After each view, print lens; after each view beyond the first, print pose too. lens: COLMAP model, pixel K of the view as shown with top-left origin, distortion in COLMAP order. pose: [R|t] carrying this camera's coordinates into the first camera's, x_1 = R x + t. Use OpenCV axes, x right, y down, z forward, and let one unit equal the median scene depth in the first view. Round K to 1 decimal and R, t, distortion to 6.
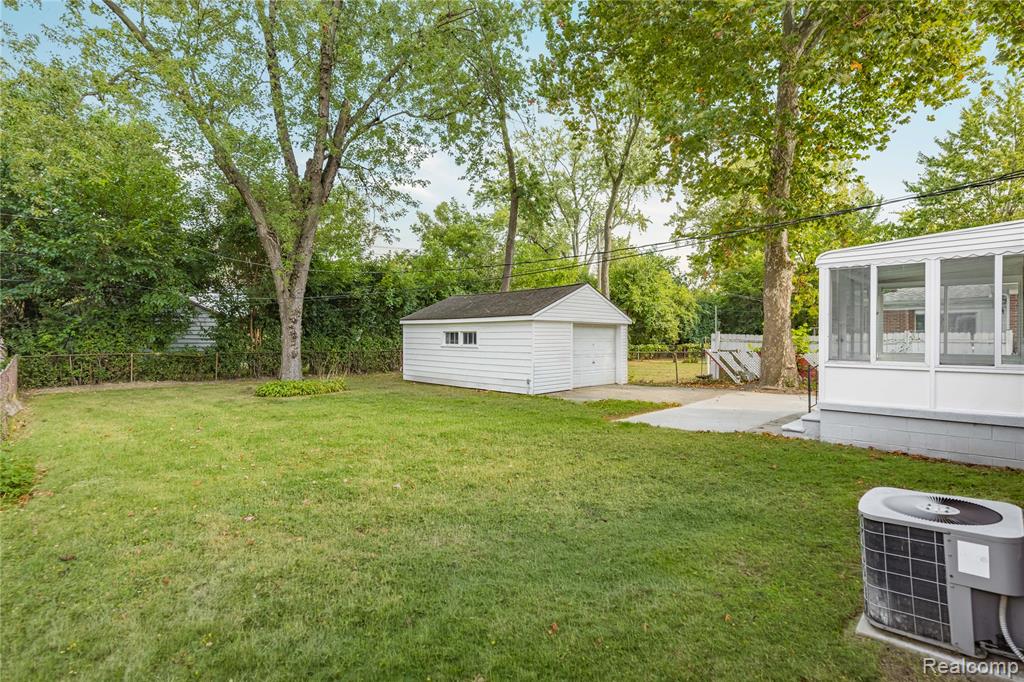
lens RADIAL K [[495.5, 0, 512.0], [0, 495.5, 339.4], [0, 0, 1]] dist [-0.000172, -0.000063]
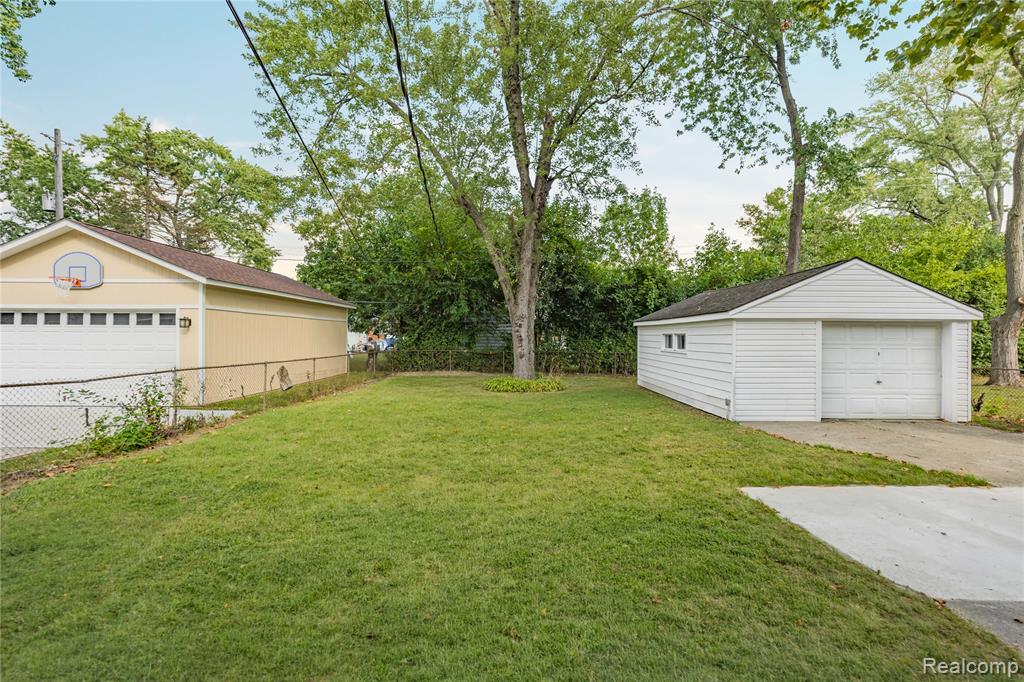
lens RADIAL K [[442.4, 0, 513.4], [0, 442.4, 340.5], [0, 0, 1]] dist [-0.015179, -0.000386]
pose [[0.693599, 0.008853, -0.720307, 0.235527], [-0.008198, 0.999957, 0.004396, -0.005498], [0.720314, 0.002856, 0.693642, 0.259477]]
